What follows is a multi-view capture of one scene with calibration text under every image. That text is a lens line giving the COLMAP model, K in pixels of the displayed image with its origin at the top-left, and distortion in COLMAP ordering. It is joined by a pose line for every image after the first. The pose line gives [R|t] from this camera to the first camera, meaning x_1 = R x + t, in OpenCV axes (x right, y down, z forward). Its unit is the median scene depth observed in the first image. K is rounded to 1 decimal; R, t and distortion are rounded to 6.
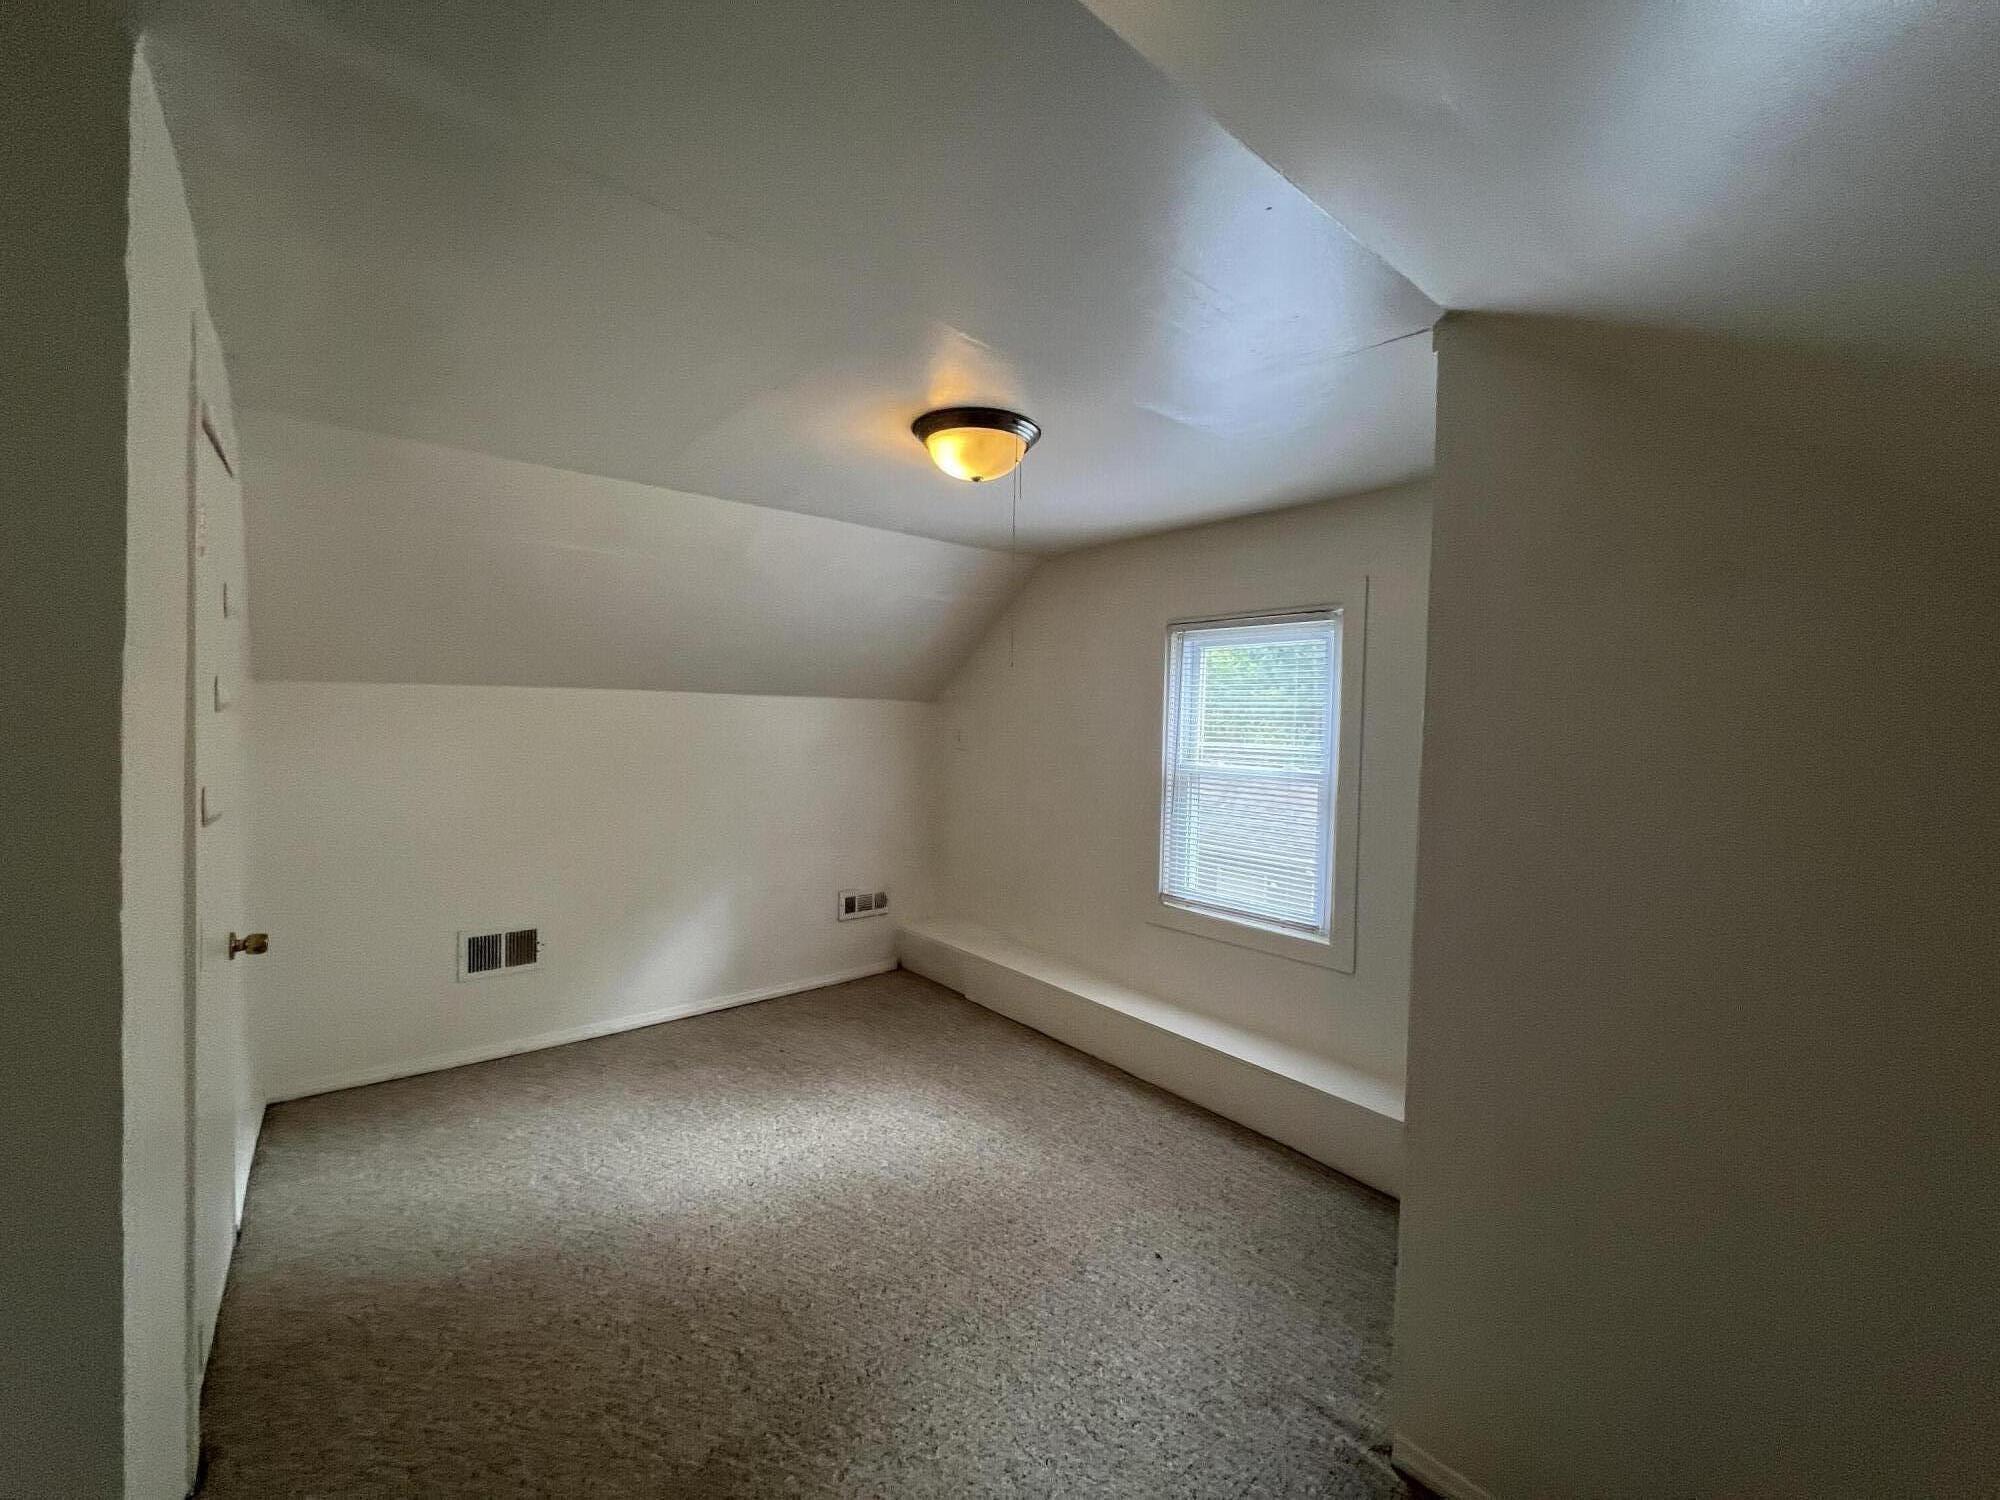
lens RADIAL K [[798.7, 0, 998.6], [0, 798.7, 745.6], [0, 0, 1]] dist [-0.001616, 0.000501]
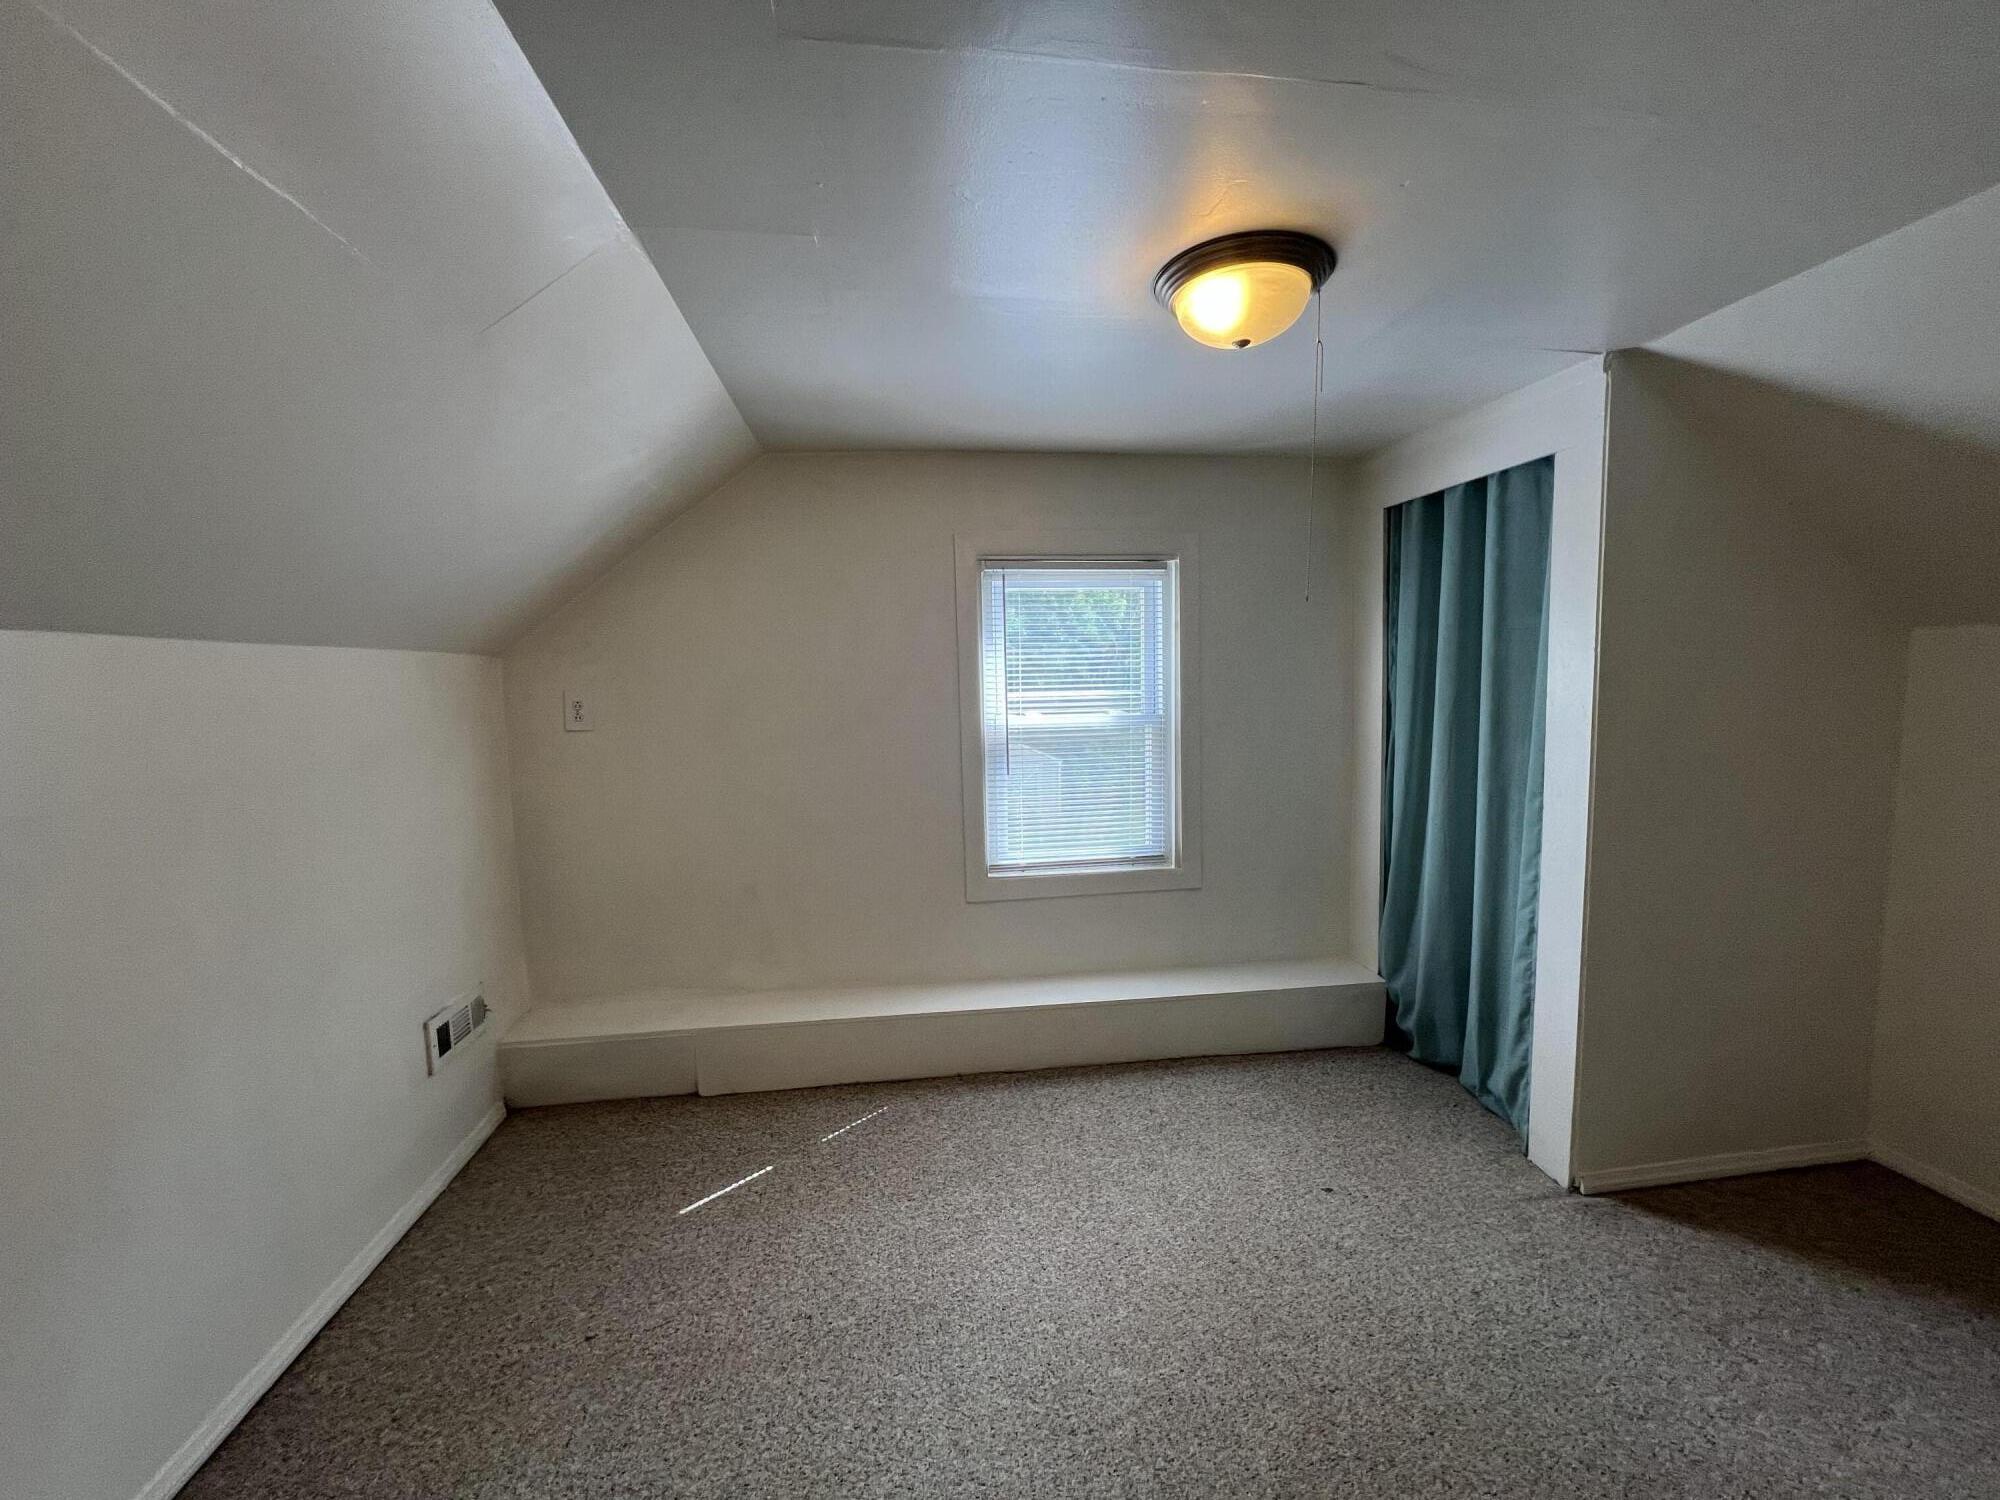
lens RADIAL K [[800.9, 0, 996.6], [0, 800.9, 749.4], [0, 0, 1]] dist [-0.003114, -0.000118]
pose [[0.535424, -0.114699, 0.836759, -0.522870], [0.051749, 0.993329, 0.103048, -0.035050], [-0.842997, -0.011873, 0.537788, 0.514655]]
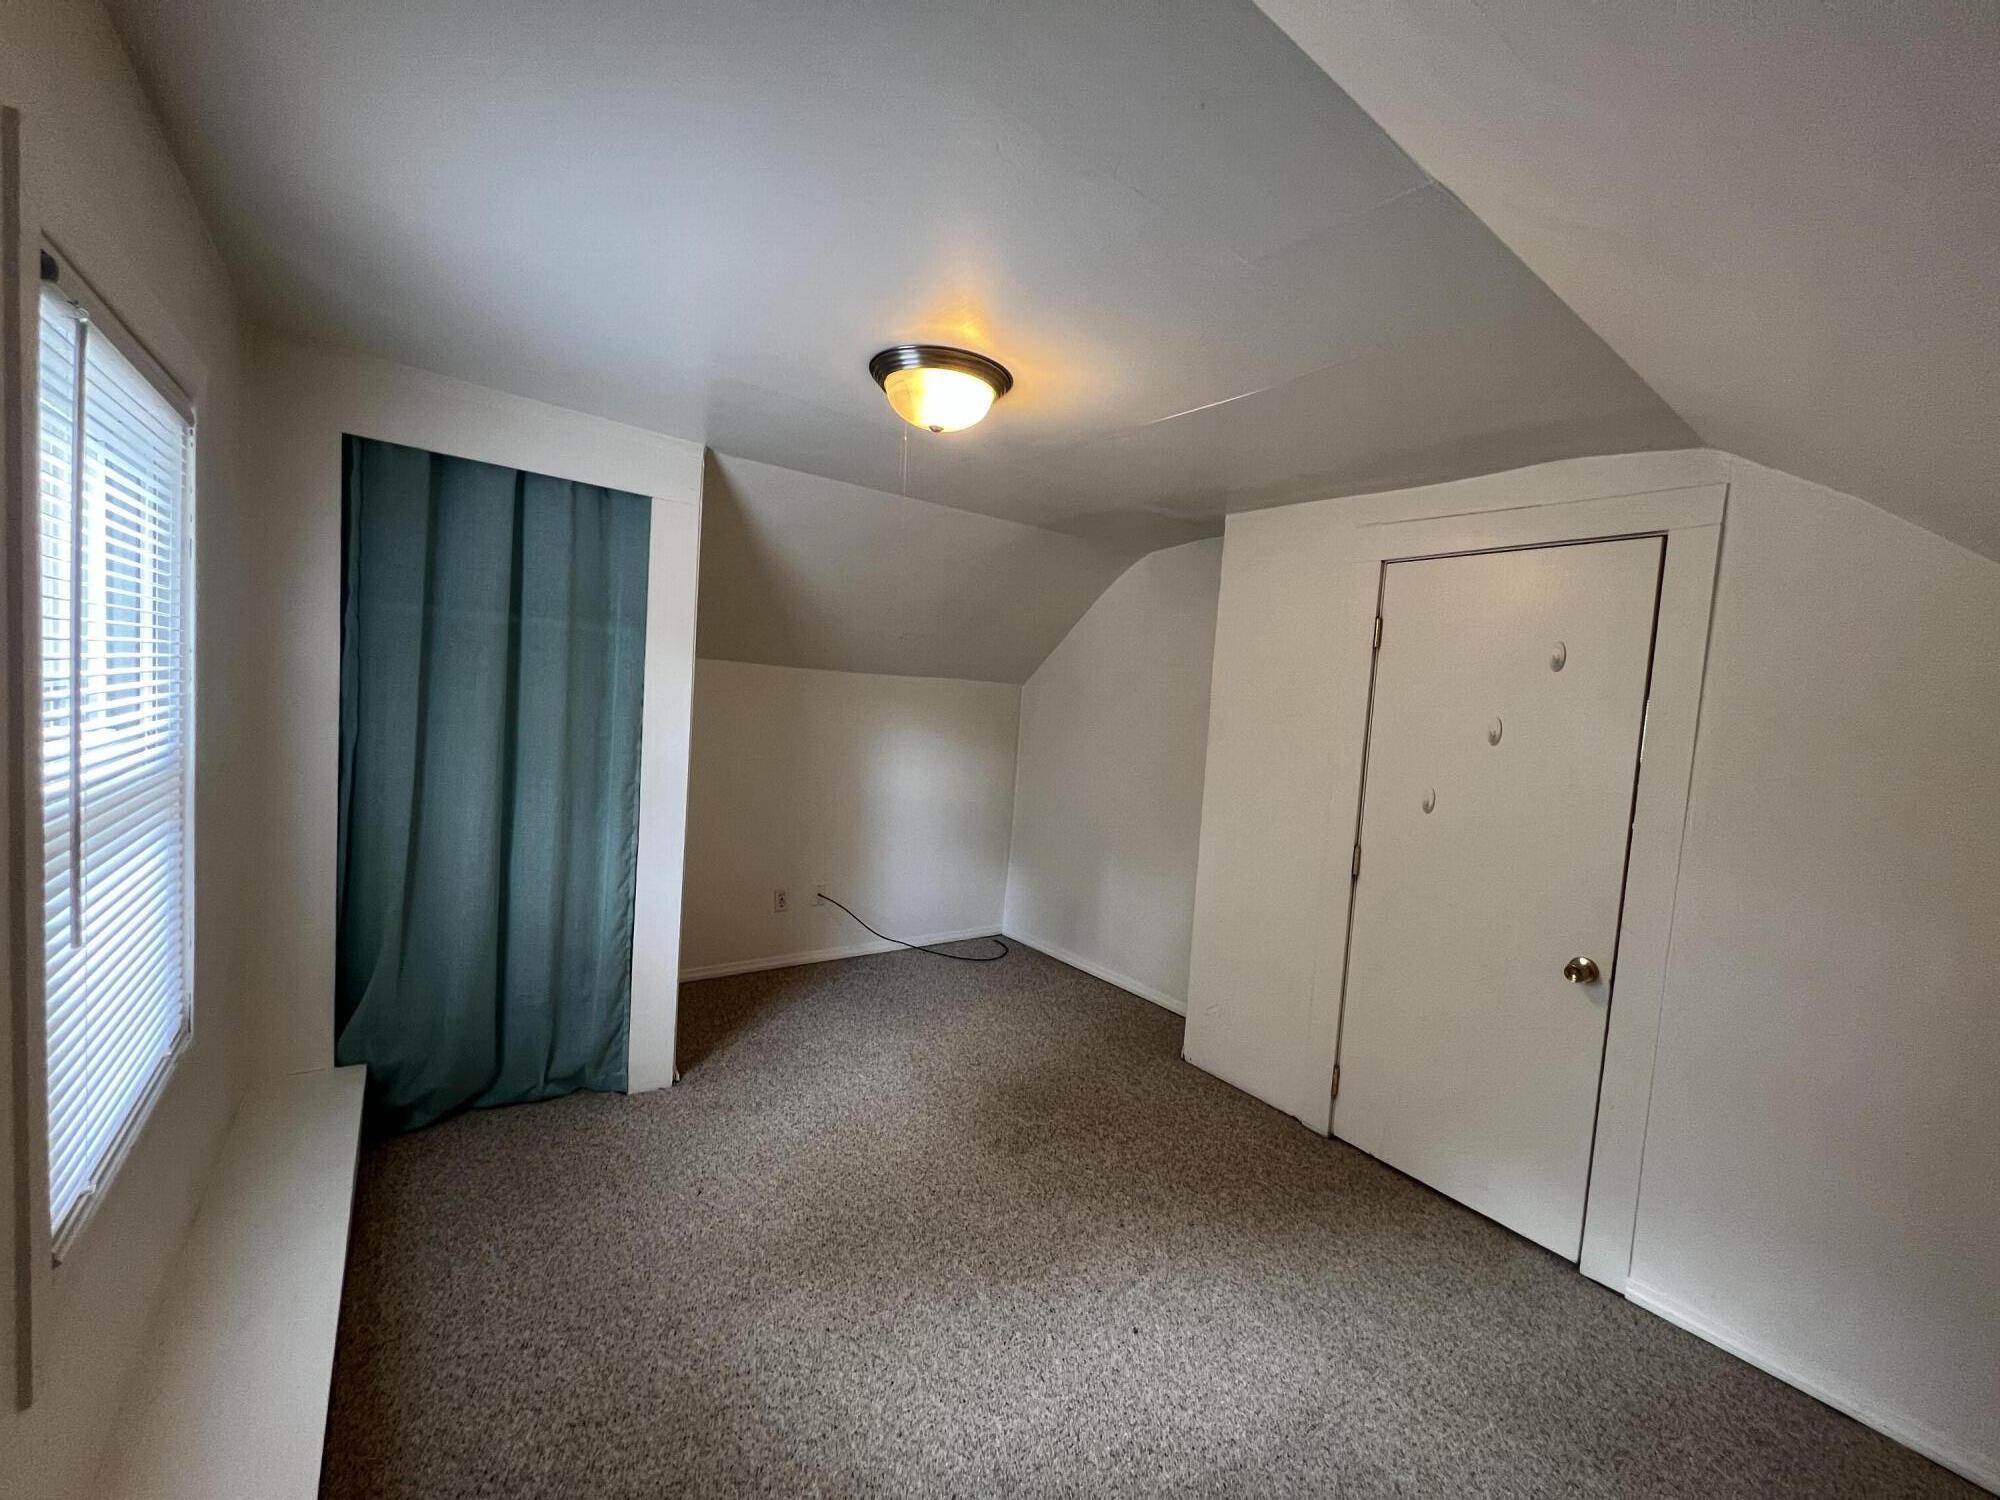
lens RADIAL K [[798.7, 0, 1002.9], [0, 798.7, 747.2], [0, 0, 1]] dist [-0.001616, 0.000501]
pose [[-0.993129, -0.104311, 0.053053, -0.123014], [-0.099033, 0.990643, 0.093905, -0.048646], [-0.062352, 0.088006, -0.994167, 1.239926]]
